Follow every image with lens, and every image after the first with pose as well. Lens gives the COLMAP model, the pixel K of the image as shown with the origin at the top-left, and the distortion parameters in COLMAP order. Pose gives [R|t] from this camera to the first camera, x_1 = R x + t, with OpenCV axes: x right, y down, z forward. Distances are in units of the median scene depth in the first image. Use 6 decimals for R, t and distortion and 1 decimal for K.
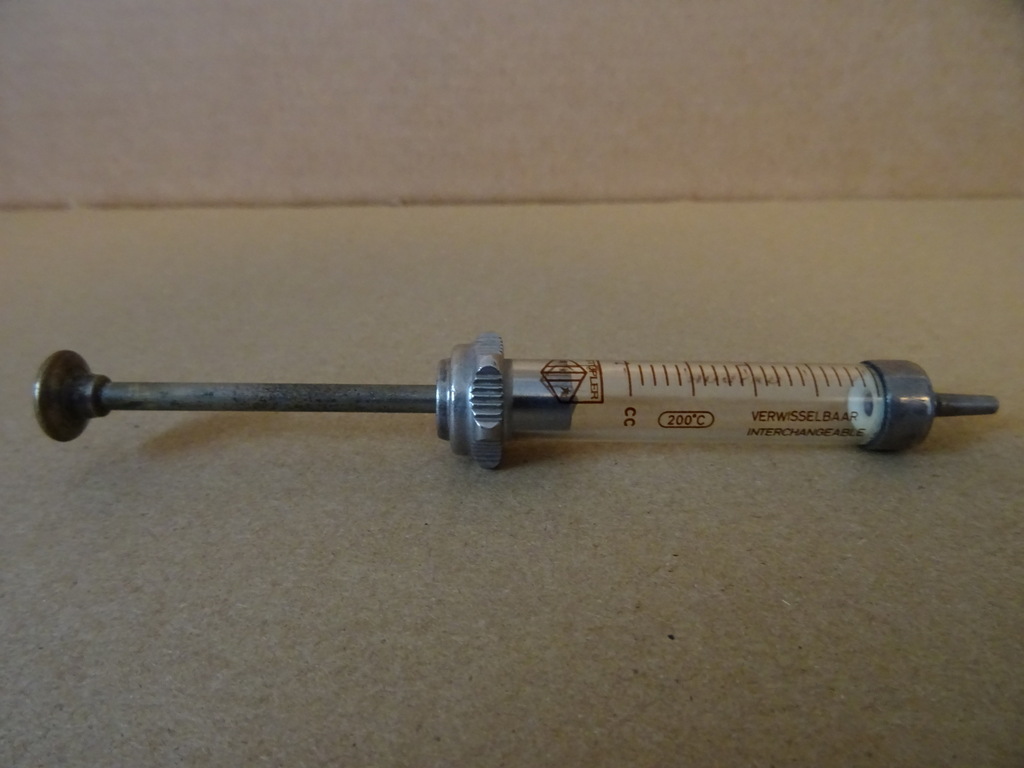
lens RADIAL K [[708.9, 0, 514.8], [0, 708.9, 380.9], [0, 0, 1]] dist [0.008627, -0.053109]
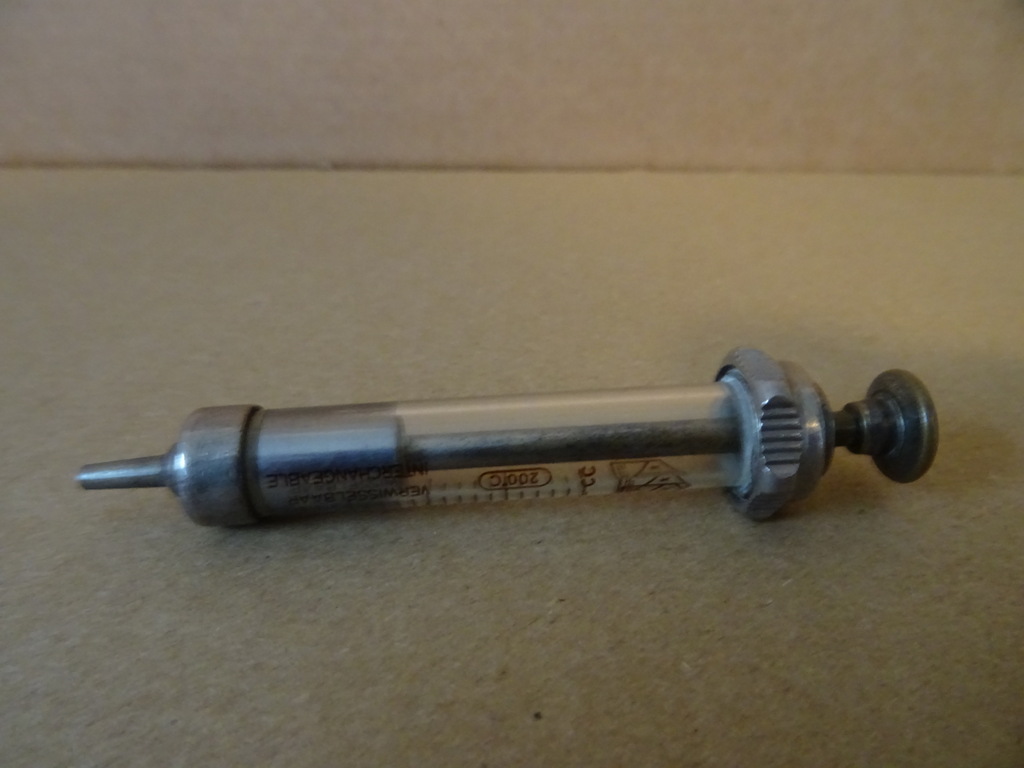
lens RADIAL K [[708.9, 0, 513.2], [0, 708.9, 383.5], [0, 0, 1]] dist [0.008627, -0.053109]
pose [[0.999397, 0.009282, 0.033457, 0.143155], [-0.010769, 0.998949, 0.044547, -0.043286], [-0.033008, -0.044880, 0.998447, 0.192449]]
